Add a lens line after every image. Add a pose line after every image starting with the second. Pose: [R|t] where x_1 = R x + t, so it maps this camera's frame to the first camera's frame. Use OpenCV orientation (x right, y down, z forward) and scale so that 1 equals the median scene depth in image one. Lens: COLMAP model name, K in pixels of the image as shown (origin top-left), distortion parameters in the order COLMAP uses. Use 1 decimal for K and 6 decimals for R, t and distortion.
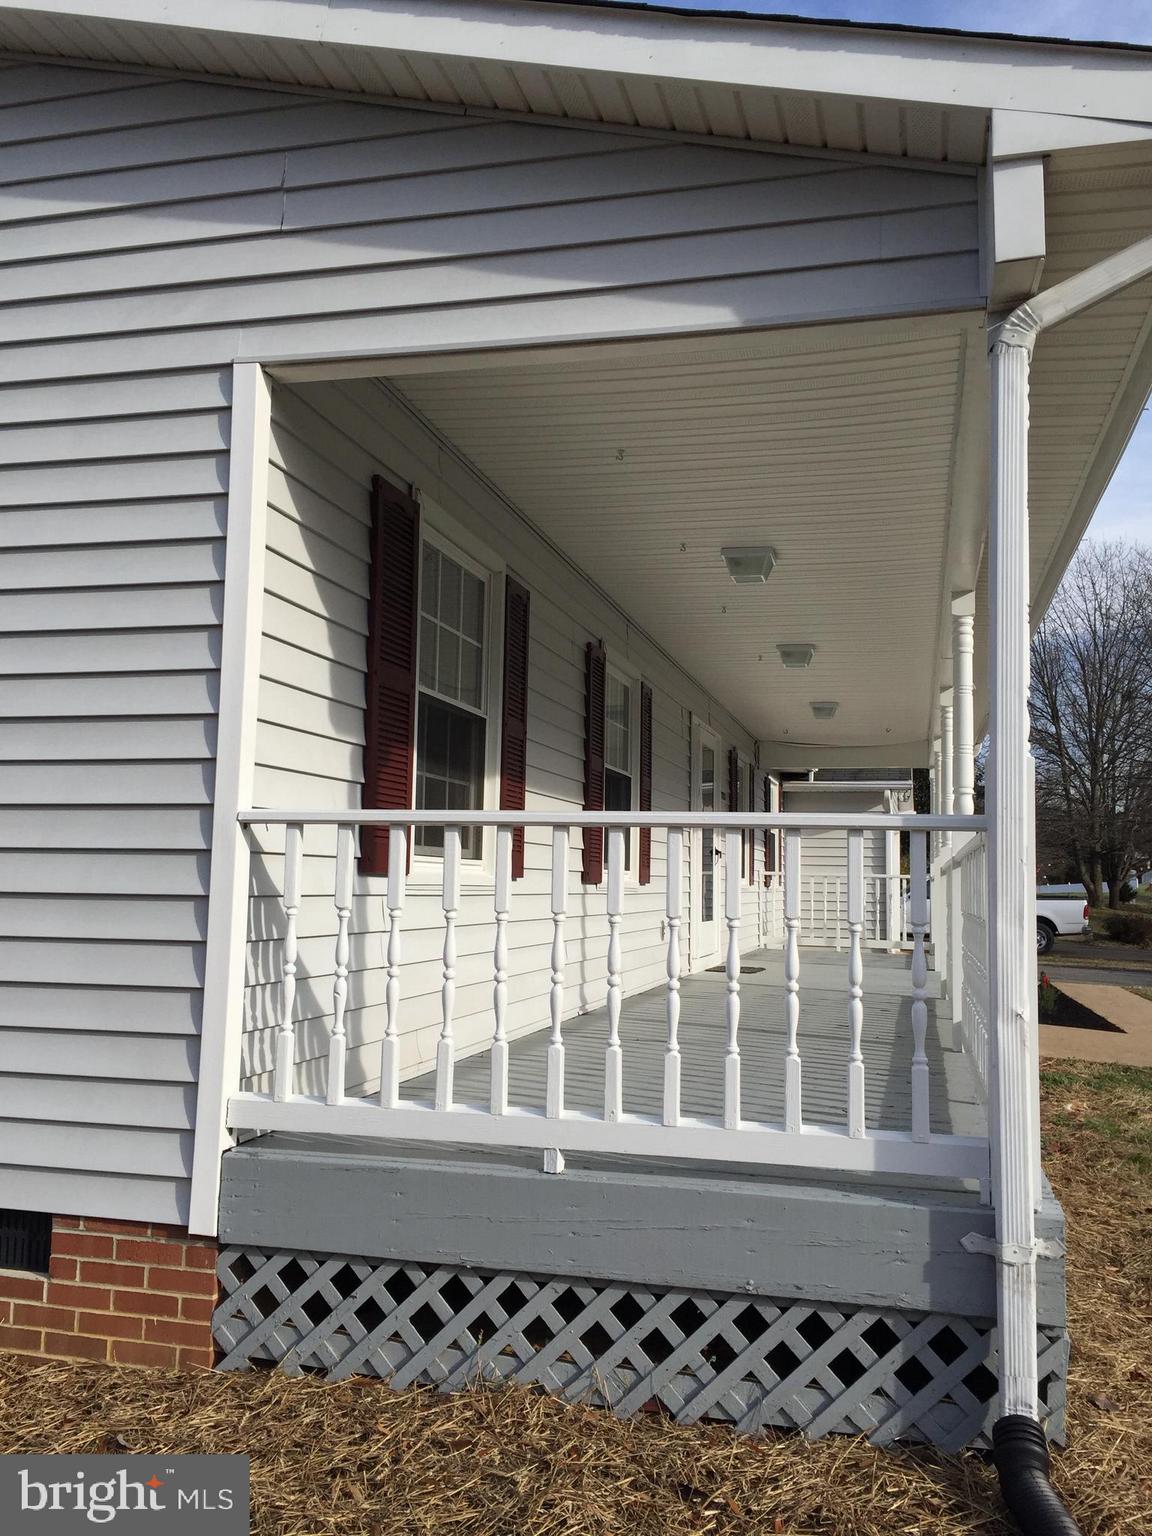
lens RADIAL K [[1308.1, 0, 571.7], [0, 1308.1, 775.3], [0, 0, 1]] dist [0.070308, -0.078475]
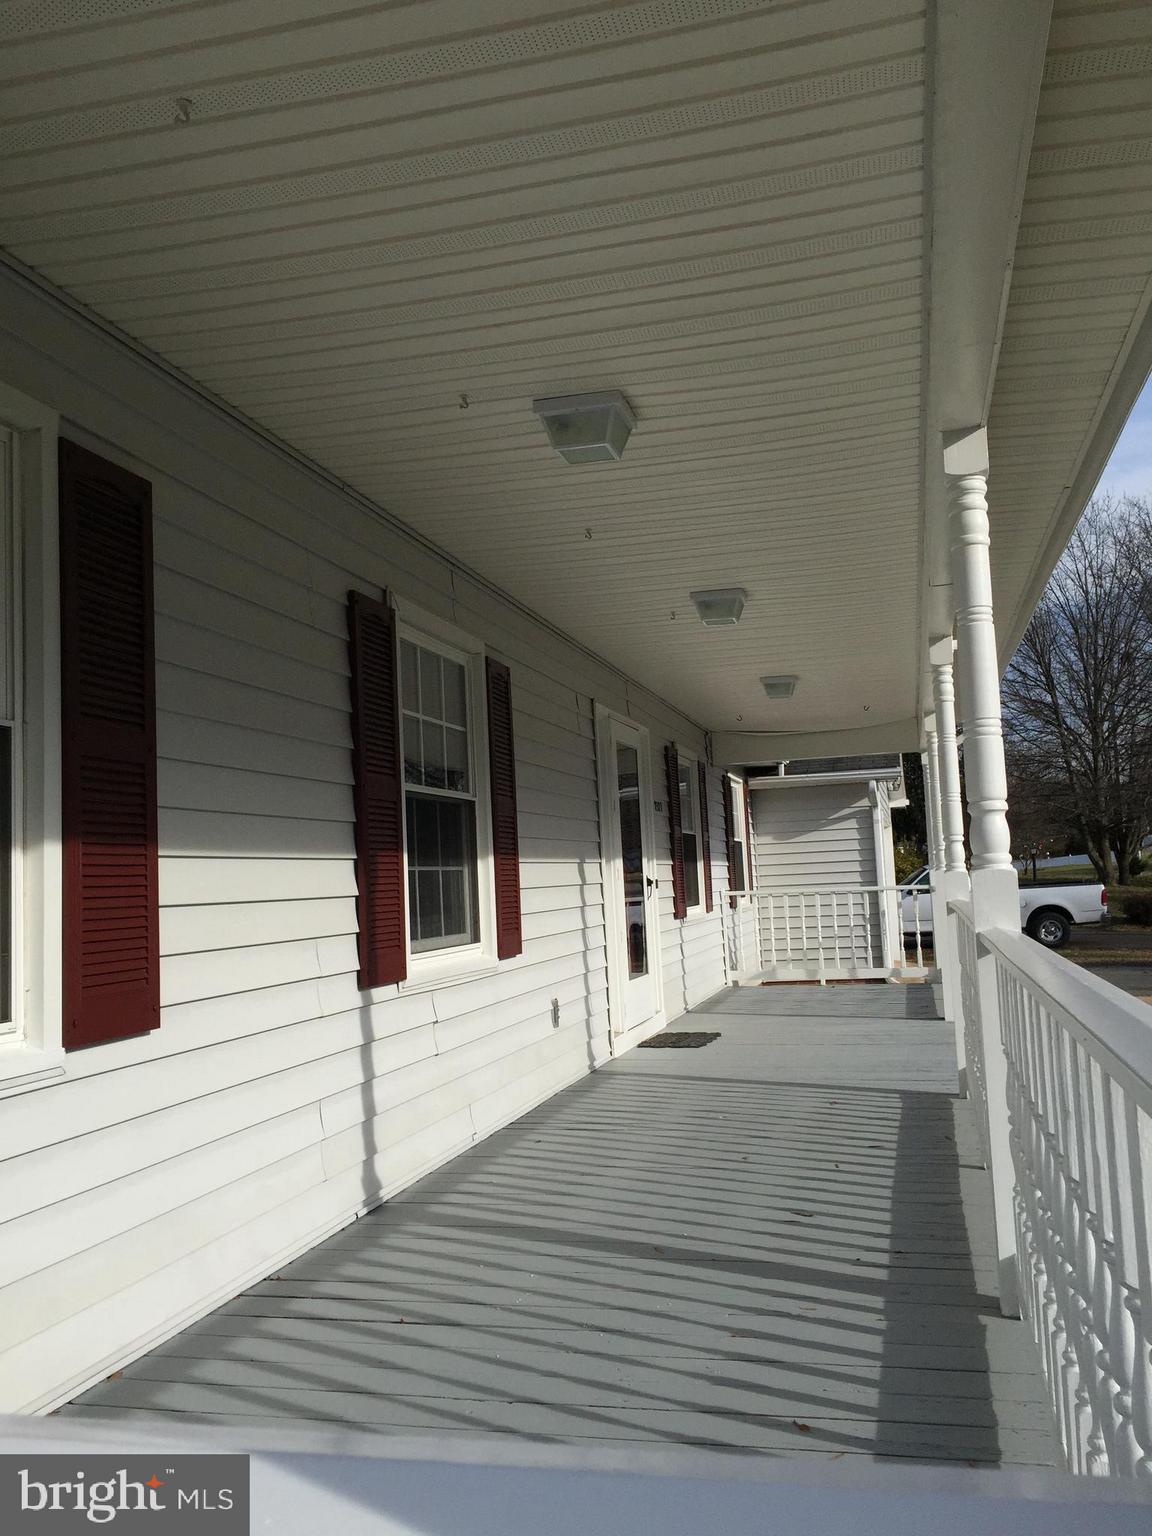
lens RADIAL K [[1308.1, 0, 576.0], [0, 1308.1, 773.0], [0, 0, 1]] dist [0.070308, -0.078475]
pose [[0.997974, -0.063074, 0.008329, 0.049606], [0.063093, 0.998005, -0.002084, -0.004074], [-0.008181, 0.002605, 0.999963, 0.181764]]
